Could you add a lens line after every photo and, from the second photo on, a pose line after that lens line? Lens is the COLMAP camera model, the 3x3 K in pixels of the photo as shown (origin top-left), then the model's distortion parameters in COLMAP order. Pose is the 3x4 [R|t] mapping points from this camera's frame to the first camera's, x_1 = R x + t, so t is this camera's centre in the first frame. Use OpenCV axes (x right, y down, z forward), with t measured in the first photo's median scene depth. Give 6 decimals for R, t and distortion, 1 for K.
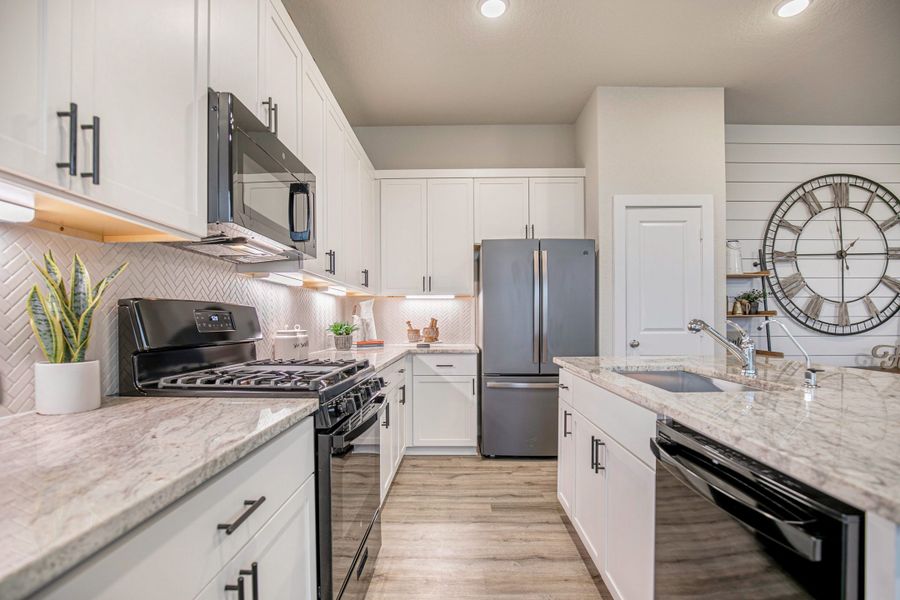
lens RADIAL K [[415.5, 0, 453.4], [0, 415.5, 309.3], [0, 0, 1]] dist [-0.022548, 0.000132]
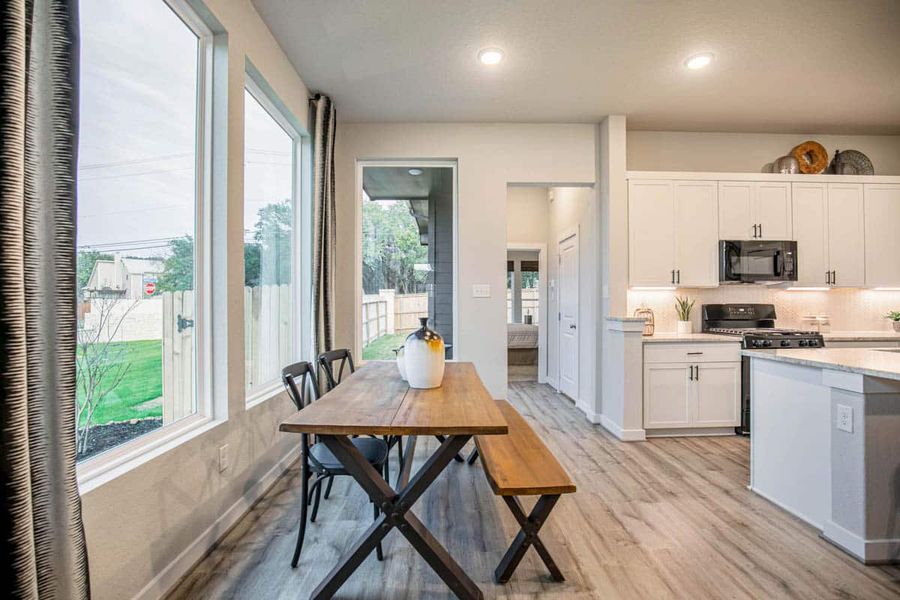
lens RADIAL K [[407.3, 0, 451.0], [0, 407.3, 308.3], [0, 0, 1]] dist [-0.029615, -0.000028]
pose [[0.037123, 0.006221, -0.999291, 1.147703], [0.034729, 0.999369, 0.007512, -0.042446], [0.998707, -0.034983, 0.036883, -0.566306]]
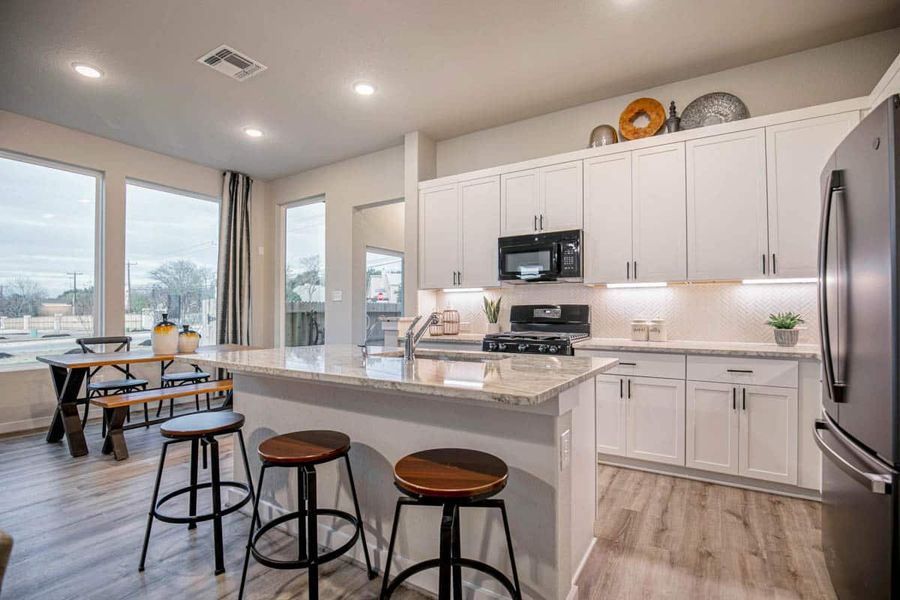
lens RADIAL K [[425.5, 0, 458.4], [0, 425.5, 305.7], [0, 0, 1]] dist [-0.019270, 0.000916]
pose [[-0.510637, -0.012172, -0.859710, 1.054890], [0.028447, 0.999113, -0.031042, 0.032173], [0.859326, -0.040308, -0.509838, 1.099924]]
